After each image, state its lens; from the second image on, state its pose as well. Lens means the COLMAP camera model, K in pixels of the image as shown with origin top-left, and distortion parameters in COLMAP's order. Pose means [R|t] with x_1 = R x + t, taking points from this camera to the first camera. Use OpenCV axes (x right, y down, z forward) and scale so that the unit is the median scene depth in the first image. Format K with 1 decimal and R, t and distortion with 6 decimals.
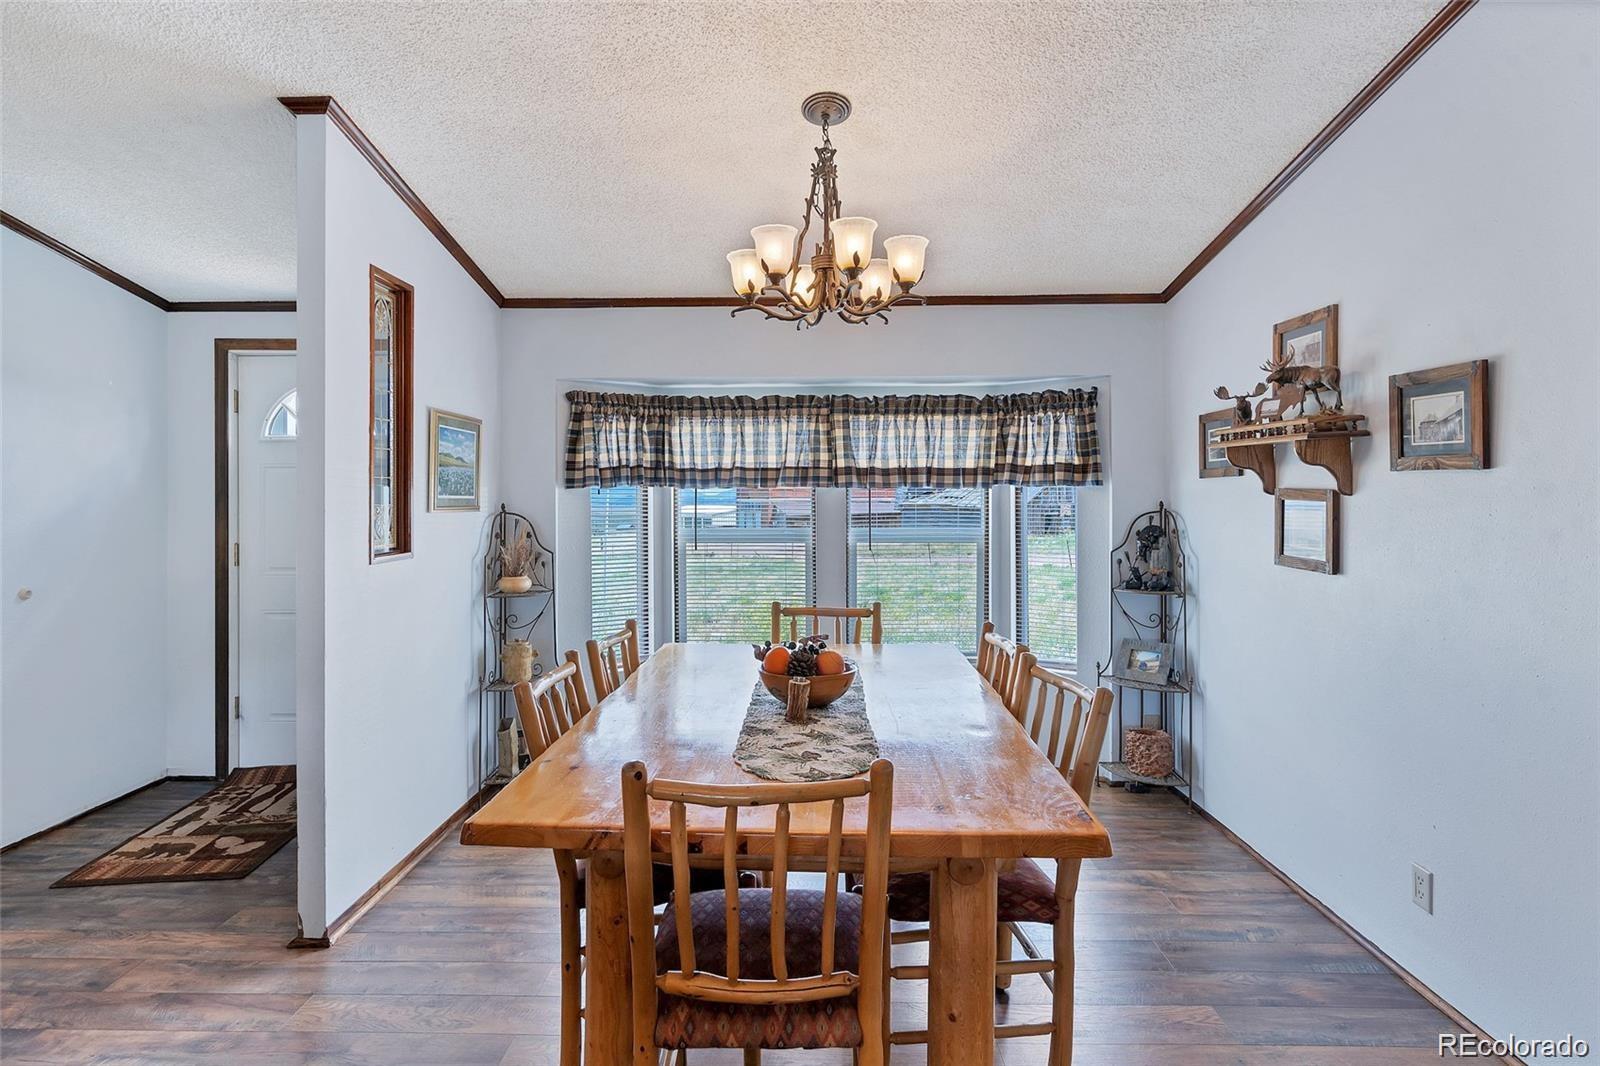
lens RADIAL K [[820.5, 0, 790.2], [0, 820.5, 493.9], [0, 0, 1]] dist [-0.002288, 0.002393]
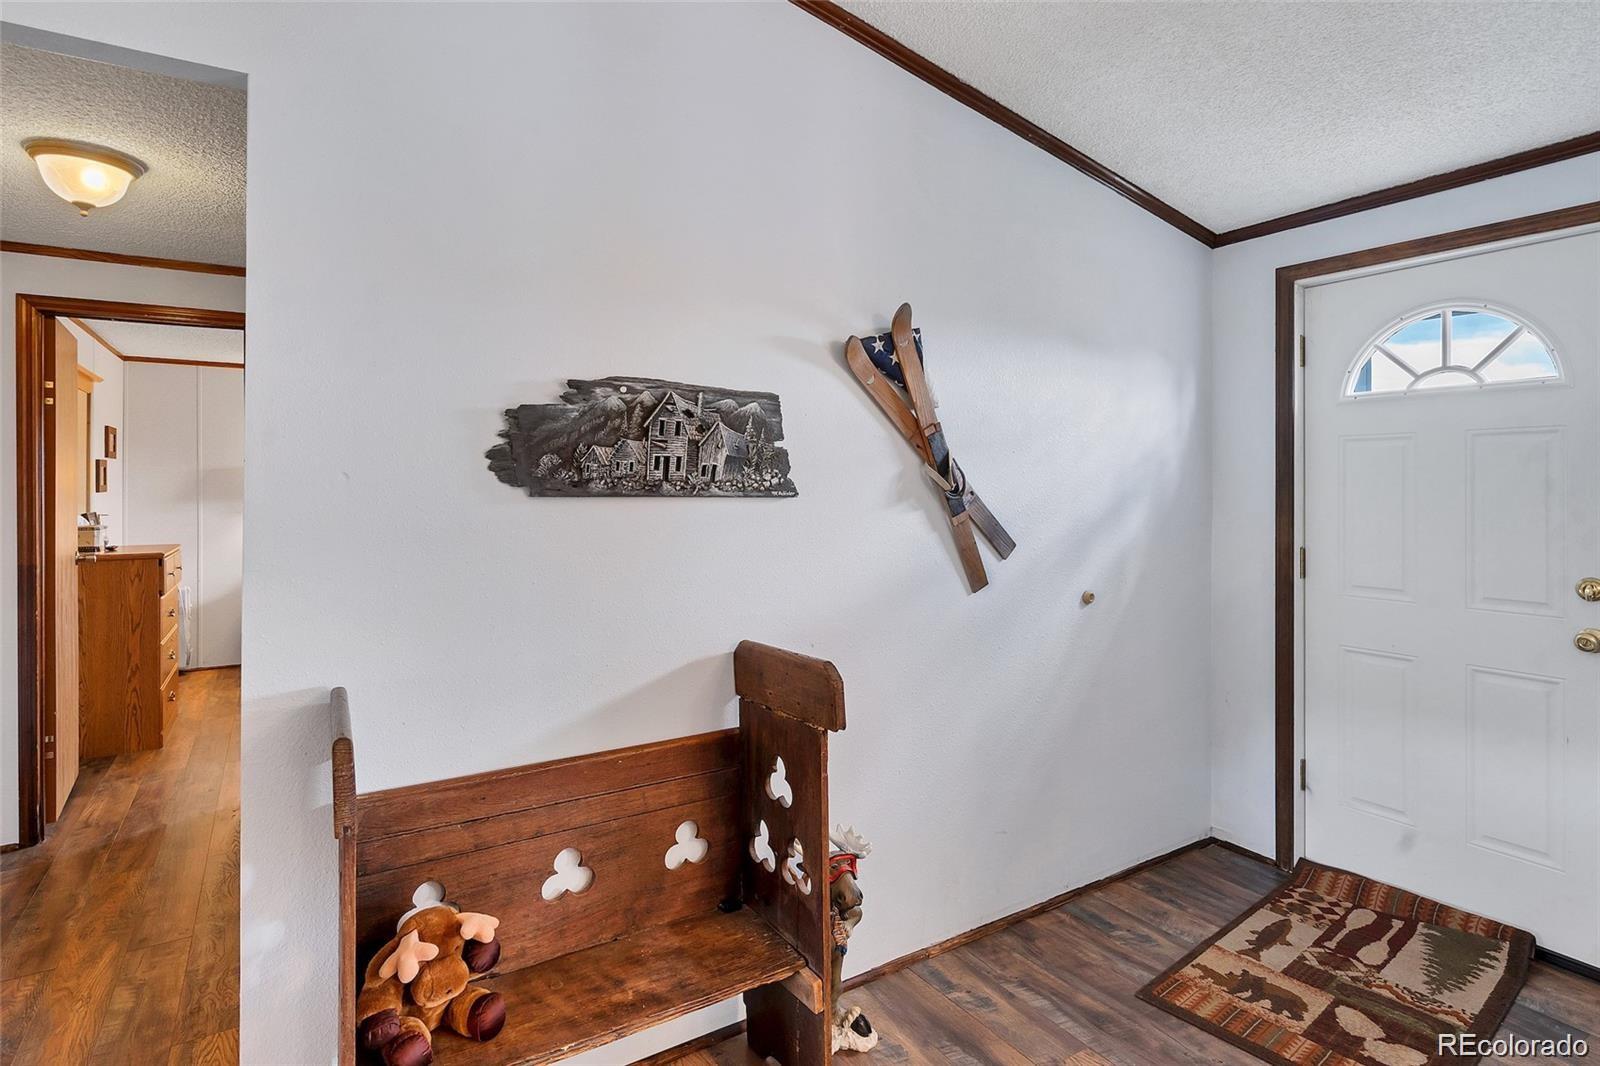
lens RADIAL K [[820.5, 0, 785.8], [0, 820.5, 480.4], [0, 0, 1]] dist [-0.002288, 0.002393]
pose [[0.542458, 0.001887, -0.840081, -0.323198], [0.000045, 0.999997, 0.002275, -0.000382], [0.840083, -0.001271, 0.542456, 0.230837]]
